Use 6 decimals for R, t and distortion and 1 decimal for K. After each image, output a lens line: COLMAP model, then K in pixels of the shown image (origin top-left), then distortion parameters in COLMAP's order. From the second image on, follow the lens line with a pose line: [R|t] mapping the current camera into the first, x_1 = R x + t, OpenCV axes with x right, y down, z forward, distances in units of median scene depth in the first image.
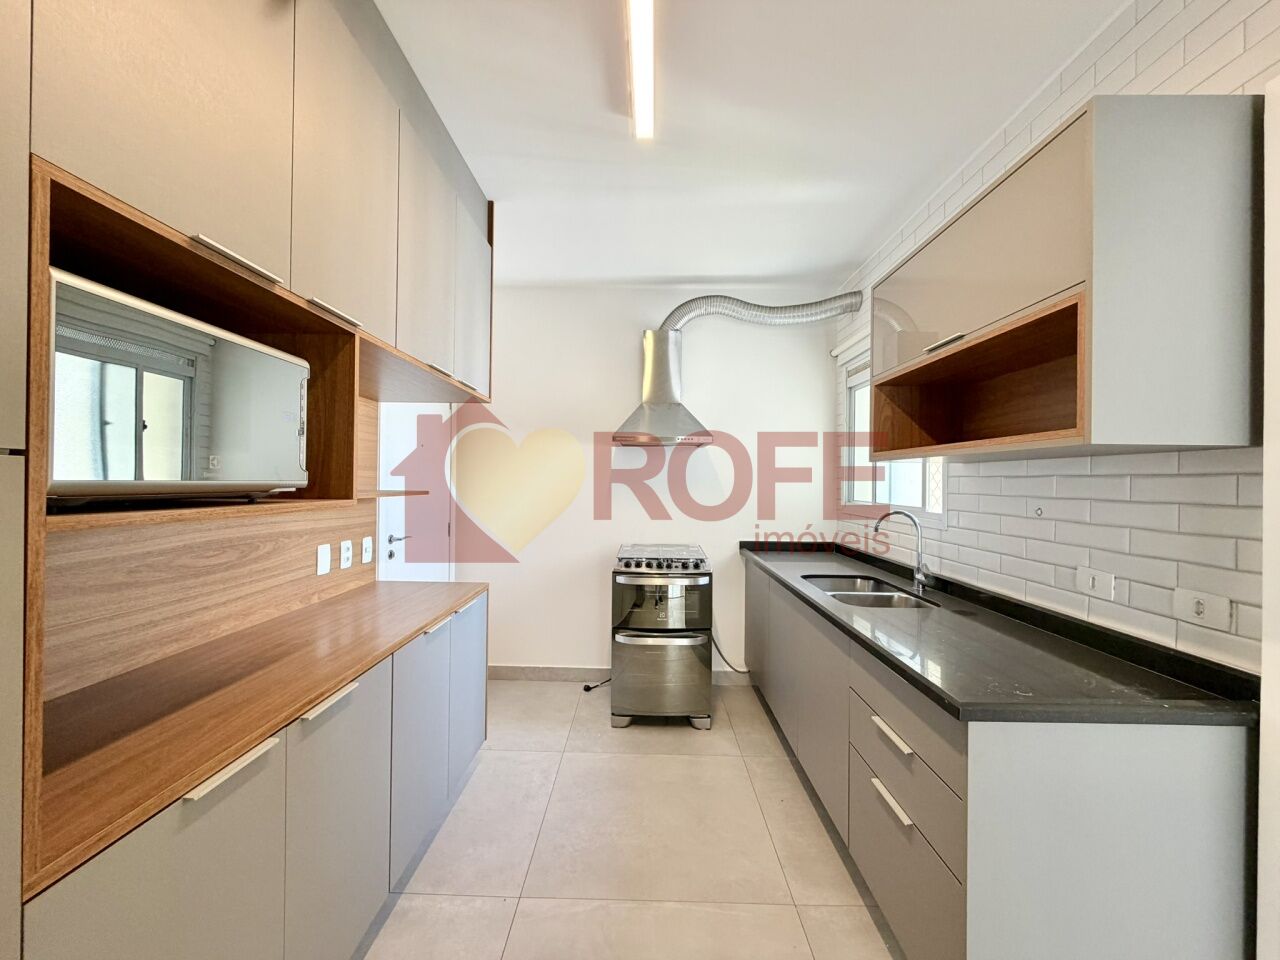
lens RADIAL K [[509.0, 0, 638.0], [0, 509.0, 481.0], [0, 0, 1]] dist [-0.002602, 0.000937]
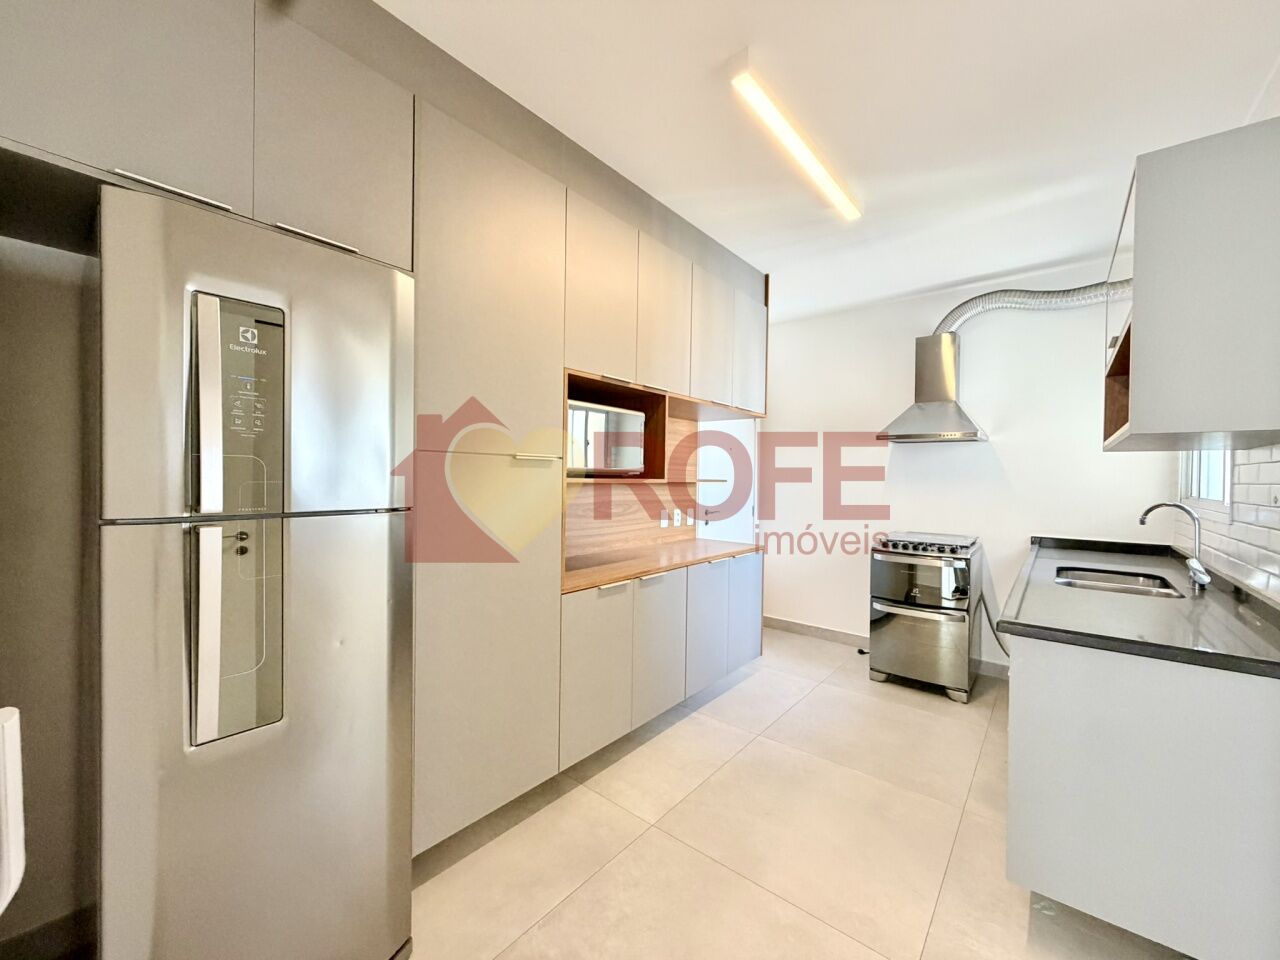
lens RADIAL K [[509.0, 0, 639.7], [0, 509.0, 481.2], [0, 0, 1]] dist [-0.002602, 0.000937]
pose [[0.783896, 0.005795, -0.620865, 0.292607], [-0.005403, 0.999982, 0.002512, 0.019786], [0.620869, 0.001385, 0.783913, -0.302165]]
